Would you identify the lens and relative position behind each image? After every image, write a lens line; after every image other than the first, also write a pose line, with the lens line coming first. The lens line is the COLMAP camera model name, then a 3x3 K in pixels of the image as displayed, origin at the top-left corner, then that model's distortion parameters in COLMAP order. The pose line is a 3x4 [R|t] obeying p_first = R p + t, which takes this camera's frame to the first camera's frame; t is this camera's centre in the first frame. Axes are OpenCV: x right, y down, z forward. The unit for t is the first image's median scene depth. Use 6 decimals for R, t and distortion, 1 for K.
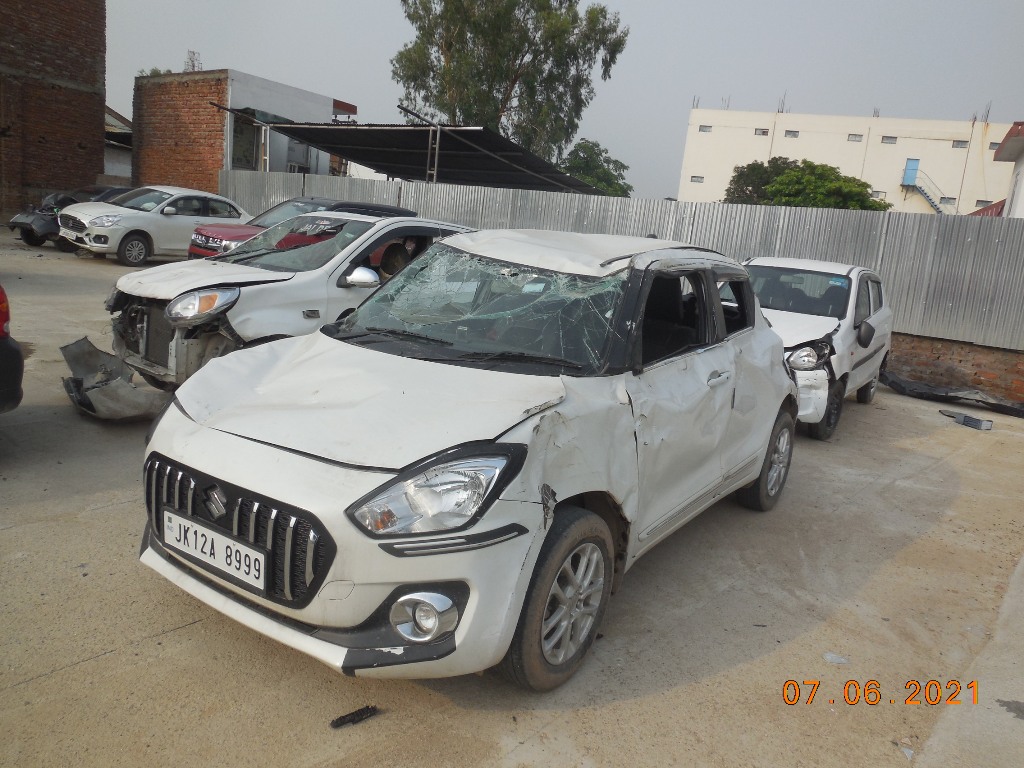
lens RADIAL K [[796.5, 0, 508.5], [0, 796.5, 382.0], [0, 0, 1]] dist [-0.032718, 0.046399]
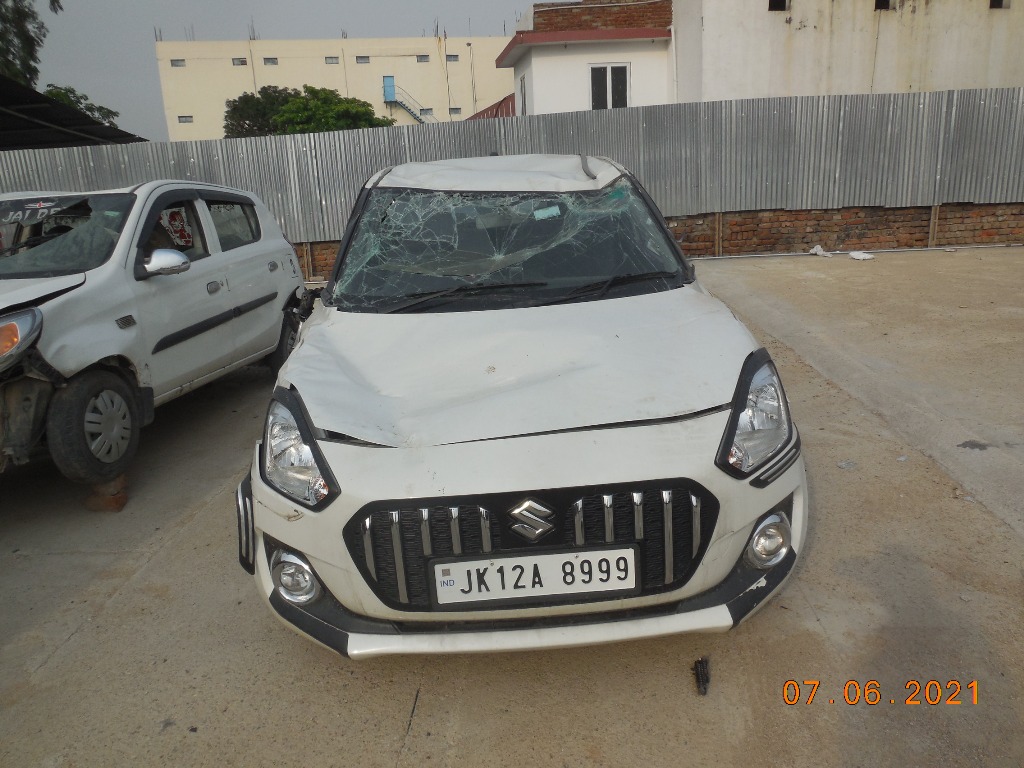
lens RADIAL K [[796.5, 0, 508.5], [0, 796.5, 382.0], [0, 0, 1]] dist [-0.032718, 0.046399]
pose [[0.794151, -0.289850, 0.534146, -0.367649], [0.247768, 0.956991, 0.150930, -0.052124], [-0.554920, 0.012483, 0.831810, 0.161049]]
